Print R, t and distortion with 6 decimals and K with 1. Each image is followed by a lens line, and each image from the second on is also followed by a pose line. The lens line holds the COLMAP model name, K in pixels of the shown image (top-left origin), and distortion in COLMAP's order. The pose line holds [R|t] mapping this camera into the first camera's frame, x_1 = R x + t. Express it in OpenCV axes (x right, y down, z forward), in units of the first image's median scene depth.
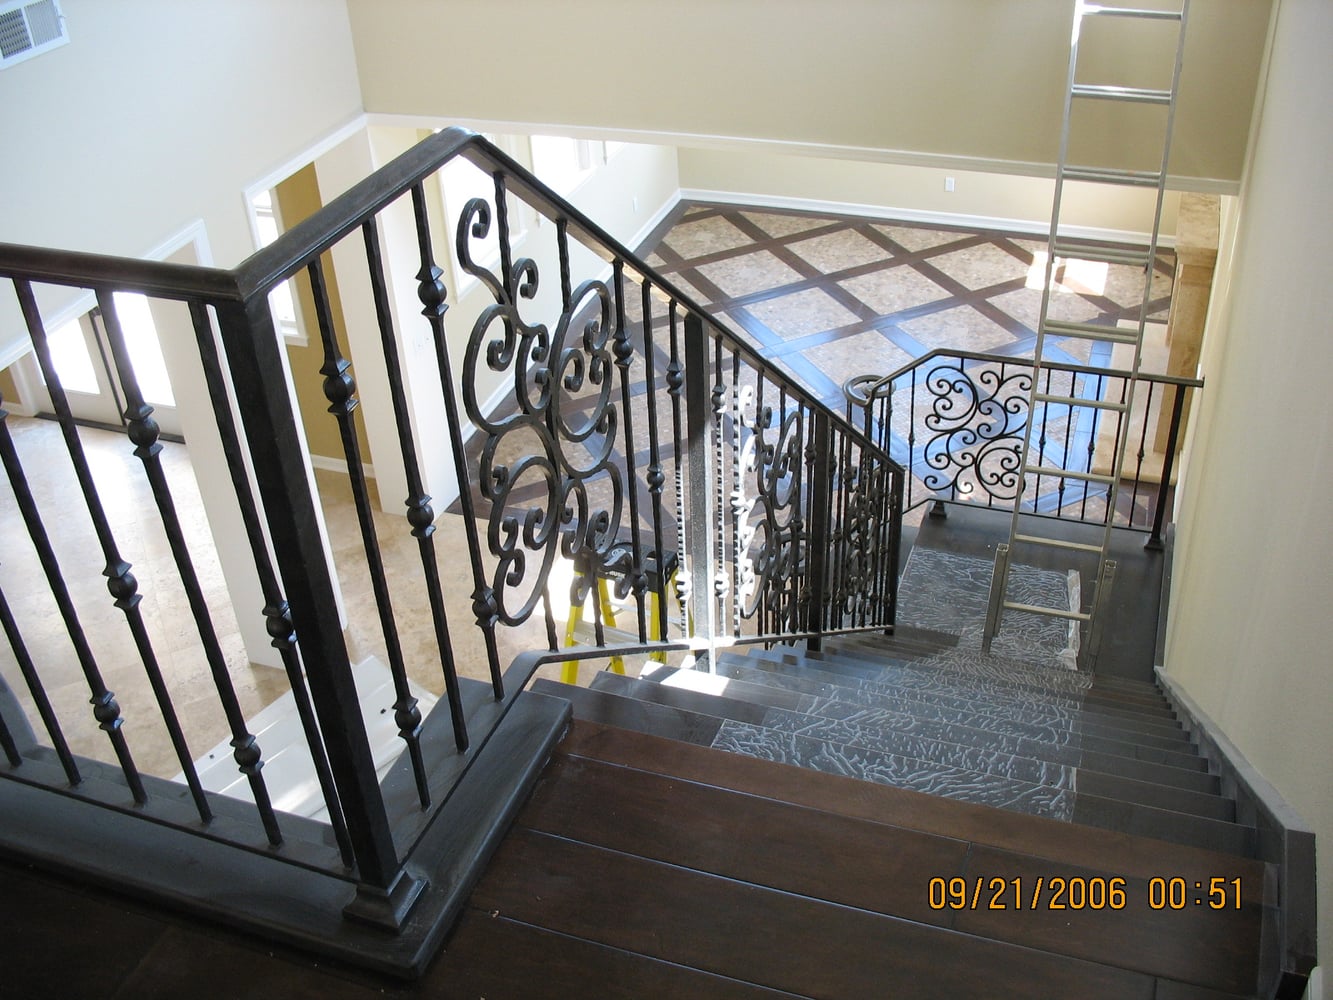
lens RADIAL K [[1360.1, 0, 666.5], [0, 1360.1, 500.0], [0, 0, 1]] dist [-0.213487, 0.293130]
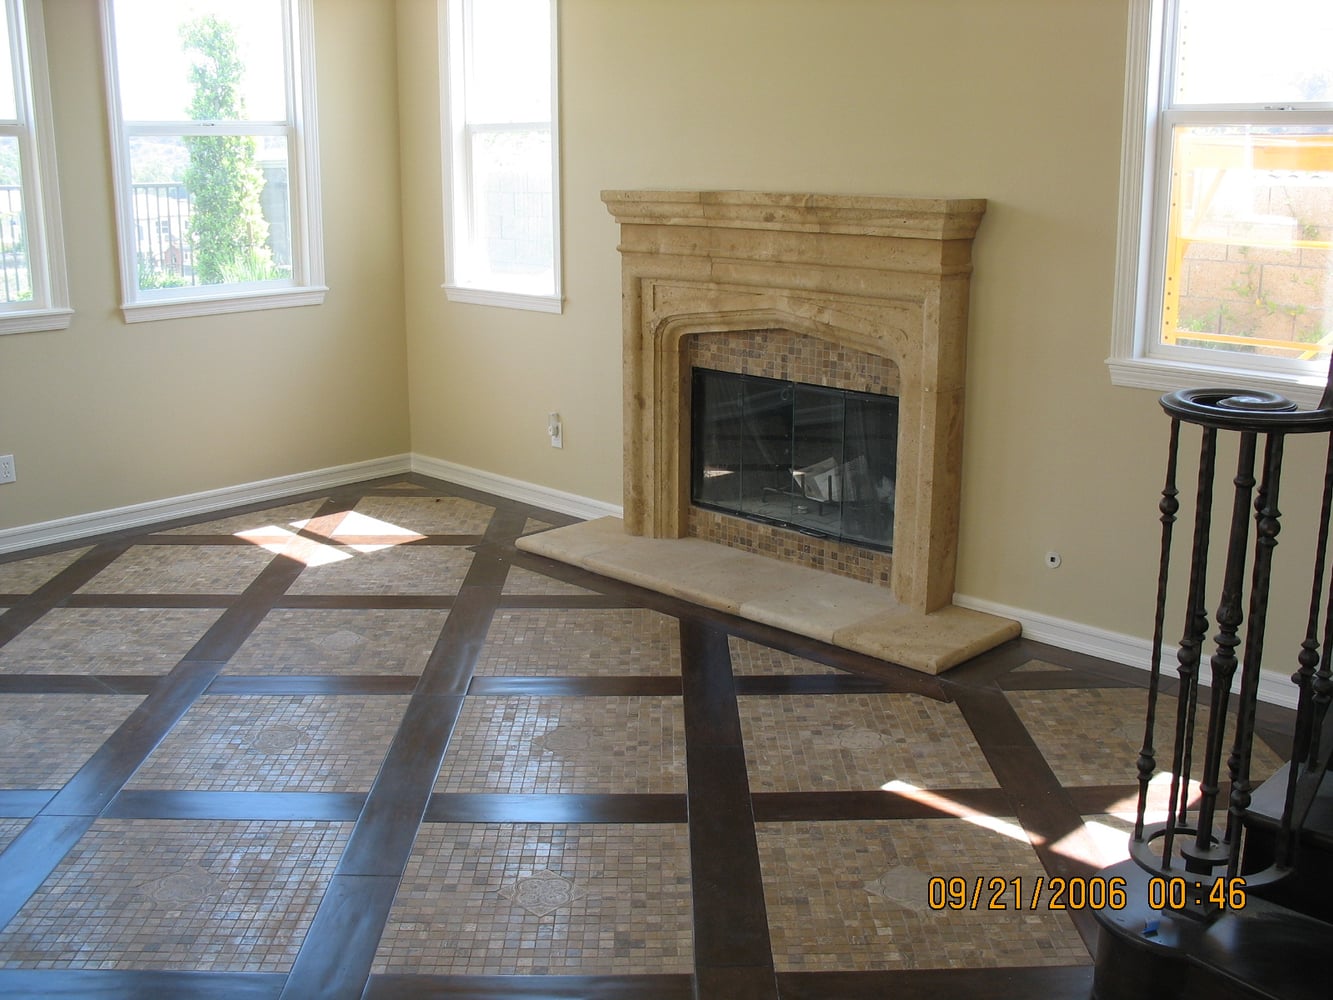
lens RADIAL K [[1360.1, 0, 666.5], [0, 1360.1, 500.0], [0, 0, 1]] dist [-0.213487, 0.293130]
pose [[0.409973, -0.165073, 0.897036, -0.190053], [0.499565, 0.863490, -0.069418, -0.100244], [-0.763123, 0.476587, 0.436473, 0.882101]]
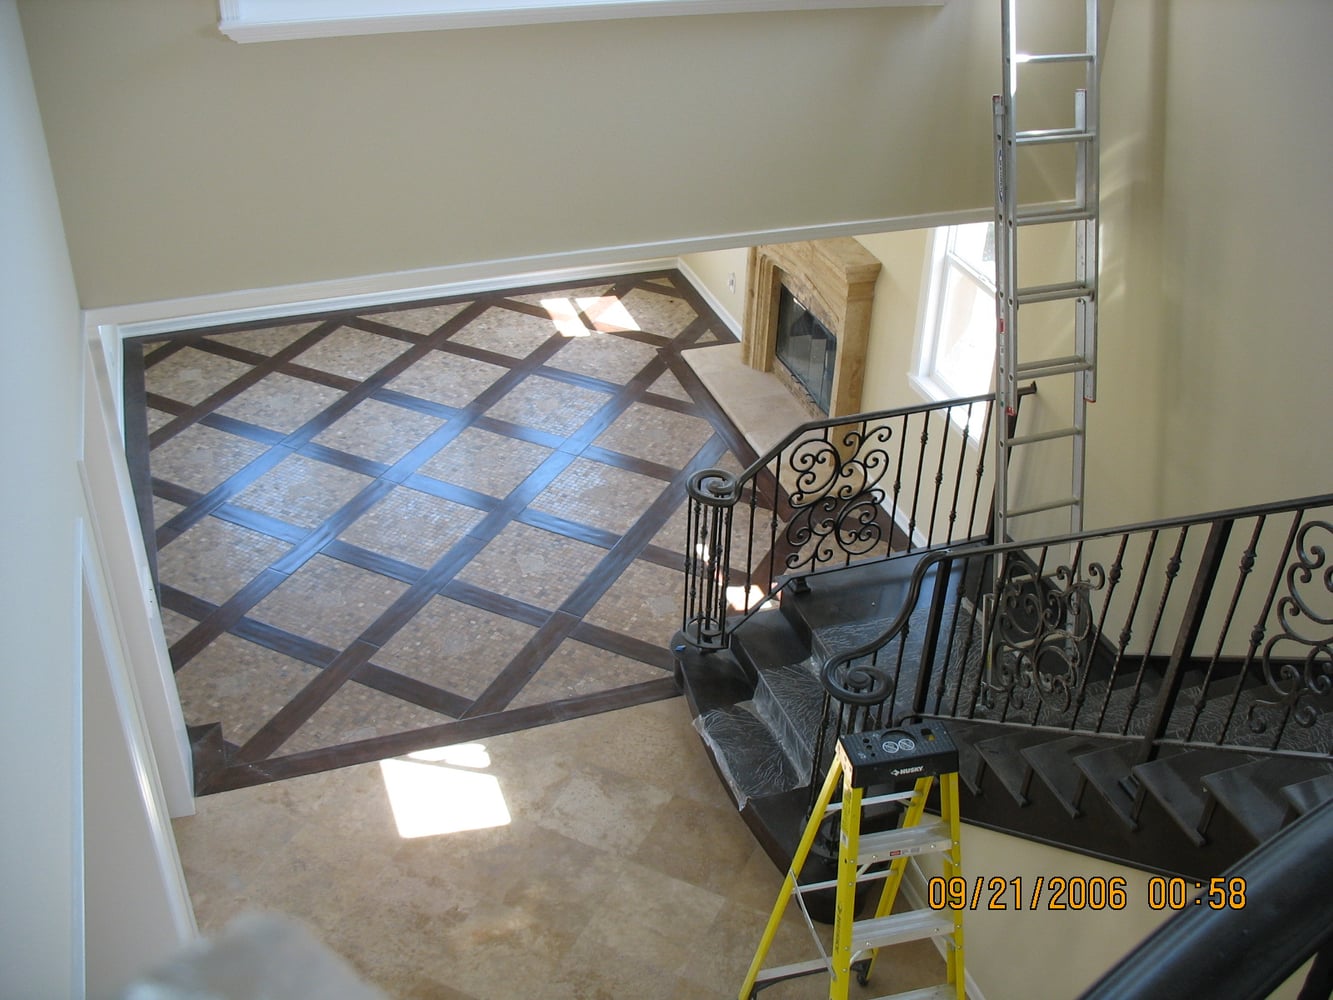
lens RADIAL K [[1360.1, 0, 666.5], [0, 1360.1, 500.0], [0, 0, 1]] dist [-0.213487, 0.293130]
pose [[0.766042, -0.285744, 0.575787, -0.367785], [0.301504, 0.950837, 0.070740, -0.133726], [-0.567693, 0.119412, 0.814534, 0.240733]]
